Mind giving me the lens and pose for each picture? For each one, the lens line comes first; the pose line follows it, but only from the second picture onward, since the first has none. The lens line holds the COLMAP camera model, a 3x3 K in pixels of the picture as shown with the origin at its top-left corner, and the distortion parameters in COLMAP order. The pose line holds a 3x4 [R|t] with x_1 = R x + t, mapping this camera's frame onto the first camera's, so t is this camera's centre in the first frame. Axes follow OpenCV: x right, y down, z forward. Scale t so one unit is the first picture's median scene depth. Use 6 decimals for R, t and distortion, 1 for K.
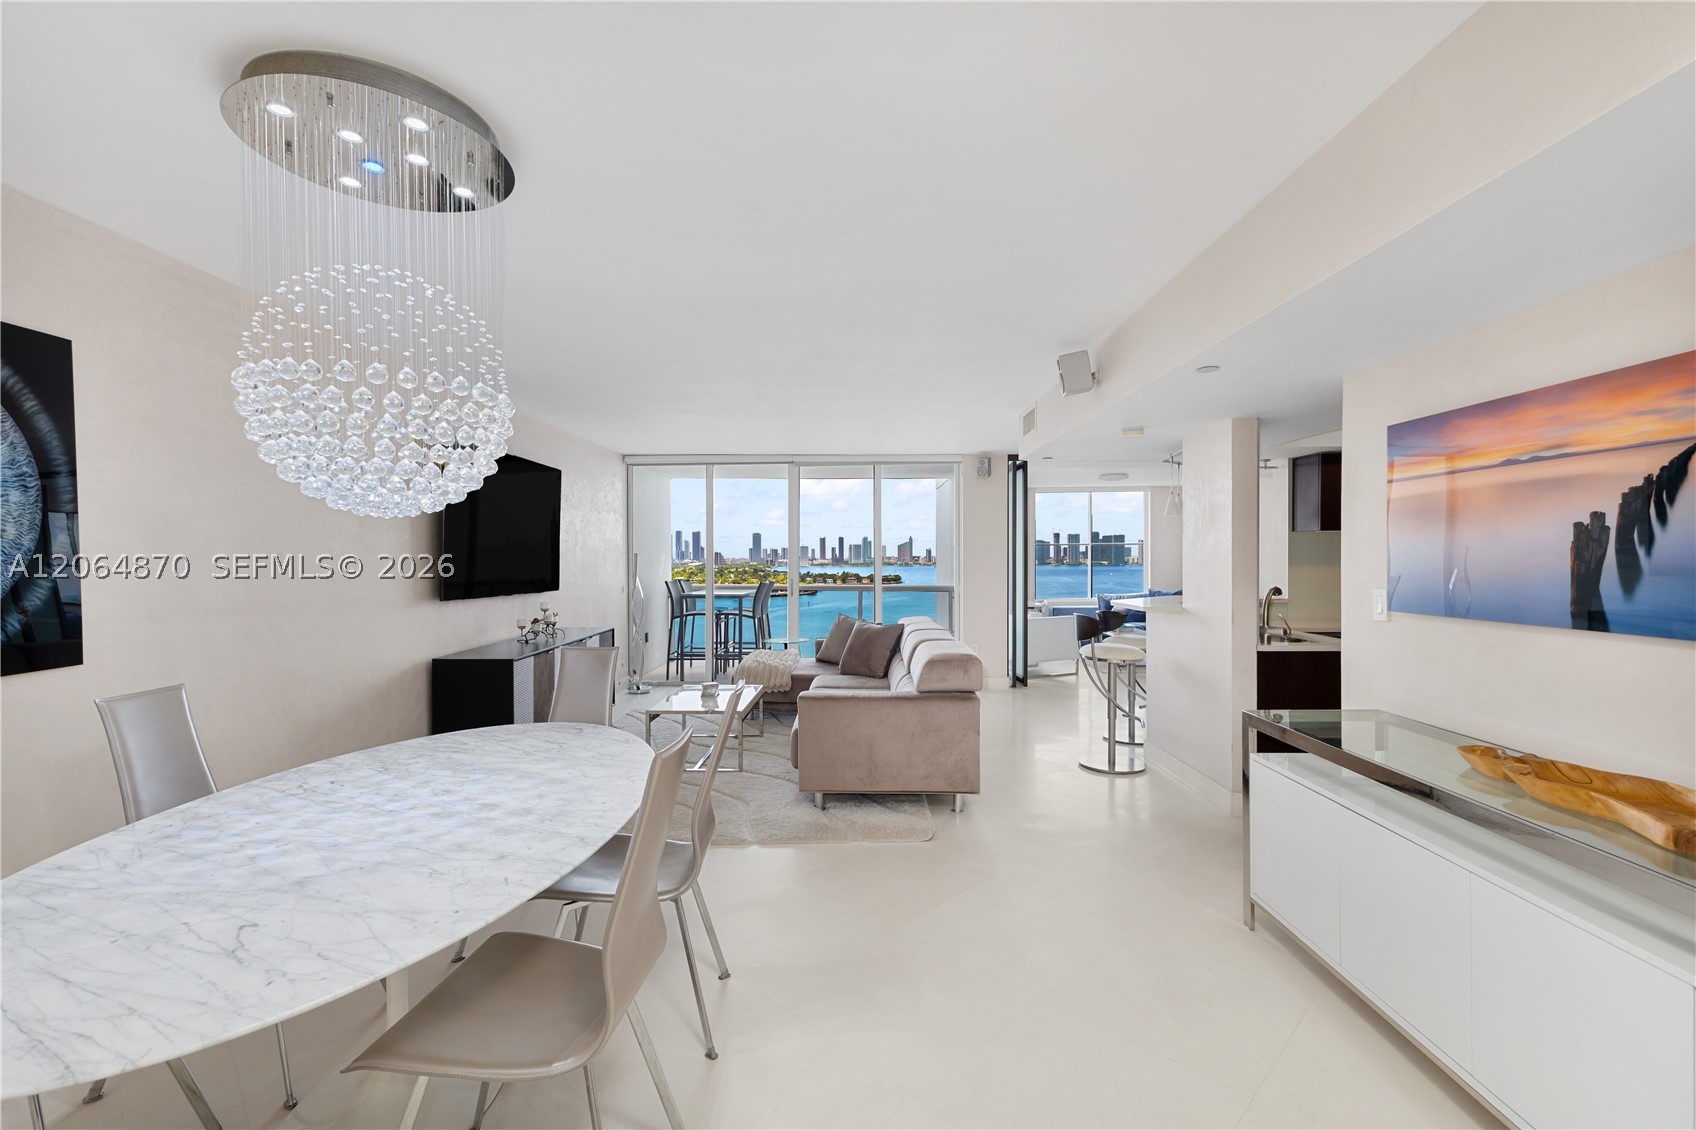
lens RADIAL K [[740.4, 0, 846.5], [0, 740.4, 574.1], [0, 0, 1]] dist [0.014223, -0.005891]
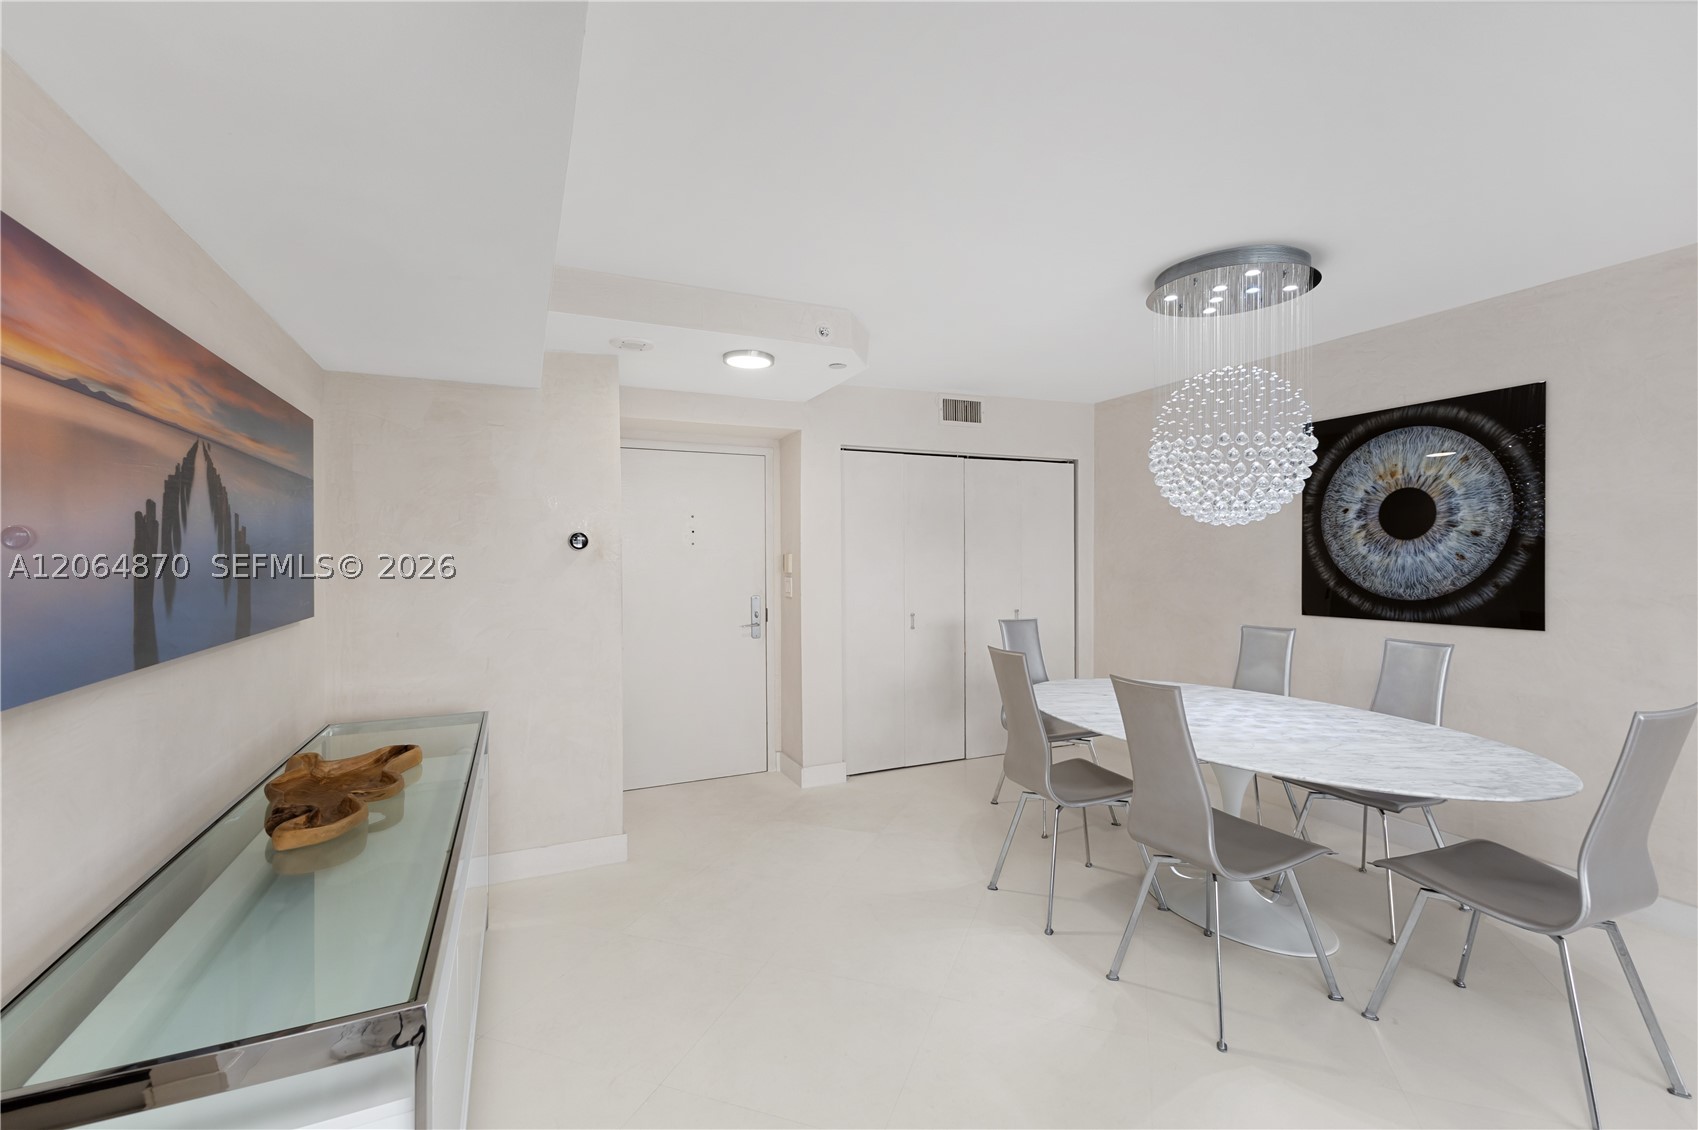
lens RADIAL K [[741.2, 0, 862.6], [0, 741.2, 559.9], [0, 0, 1]] dist [0.014223, -0.005891]
pose [[-0.903093, 0.013189, -0.429243, 0.638328], [0.001529, 0.999621, 0.027498, -0.042098], [0.429442, 0.024177, -0.902771, 1.785295]]
